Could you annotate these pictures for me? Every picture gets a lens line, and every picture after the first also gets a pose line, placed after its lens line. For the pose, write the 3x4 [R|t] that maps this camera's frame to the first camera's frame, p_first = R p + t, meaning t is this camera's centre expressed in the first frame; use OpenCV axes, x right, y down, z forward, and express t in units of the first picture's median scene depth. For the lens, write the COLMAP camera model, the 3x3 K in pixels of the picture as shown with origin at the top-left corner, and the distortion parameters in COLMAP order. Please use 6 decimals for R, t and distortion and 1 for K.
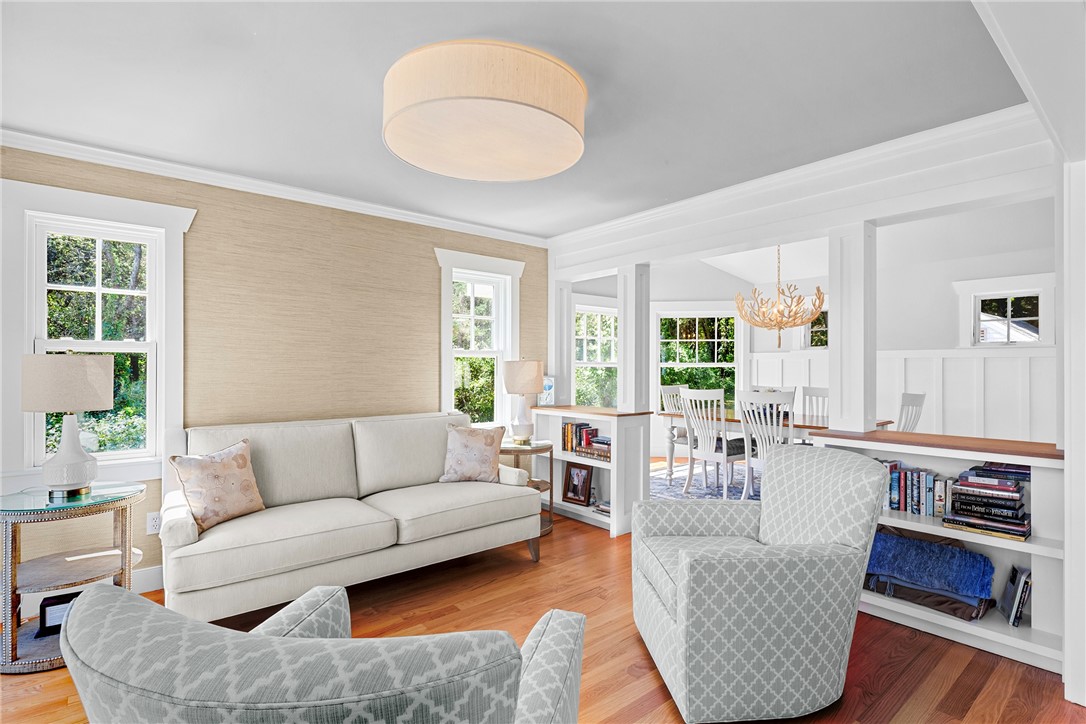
lens RADIAL K [[534.1, 0, 545.4], [0, 534.1, 364.4], [0, 0, 1]] dist [0.001270, 0.000001]
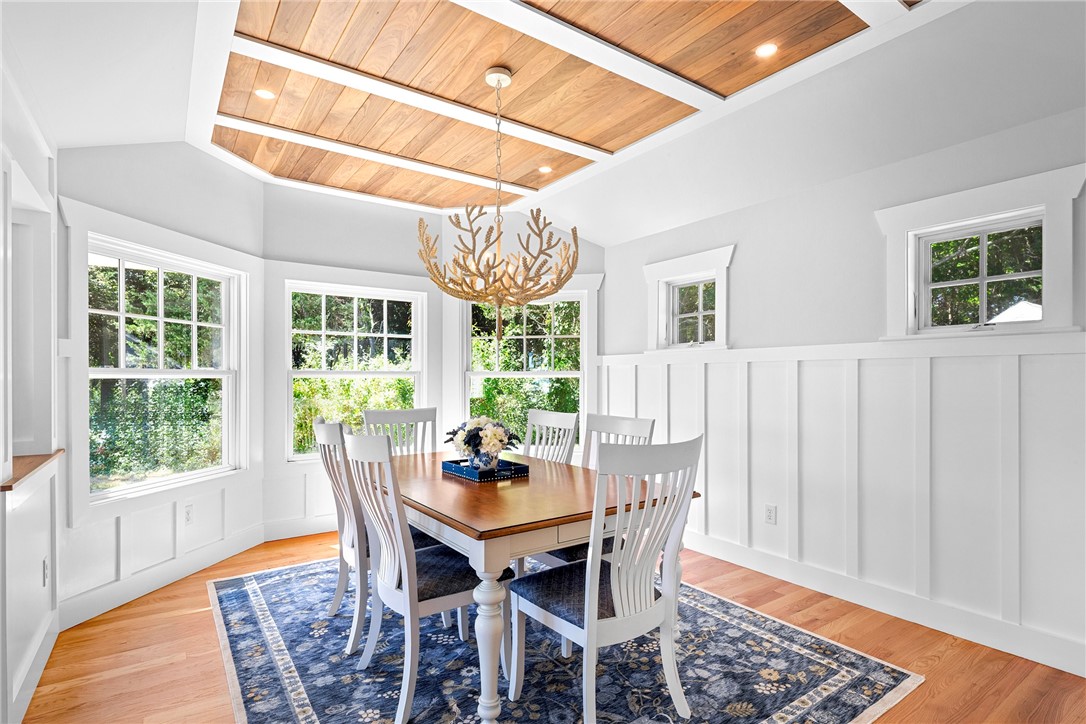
lens RADIAL K [[534.1, 0, 540.4], [0, 534.1, 368.0], [0, 0, 1]] dist [0.001270, 0.000001]
pose [[0.997405, -0.008210, -0.071531, 0.472640], [0.007368, 0.999901, -0.012022, 0.001274], [0.071623, 0.011464, 0.997366, 0.457429]]
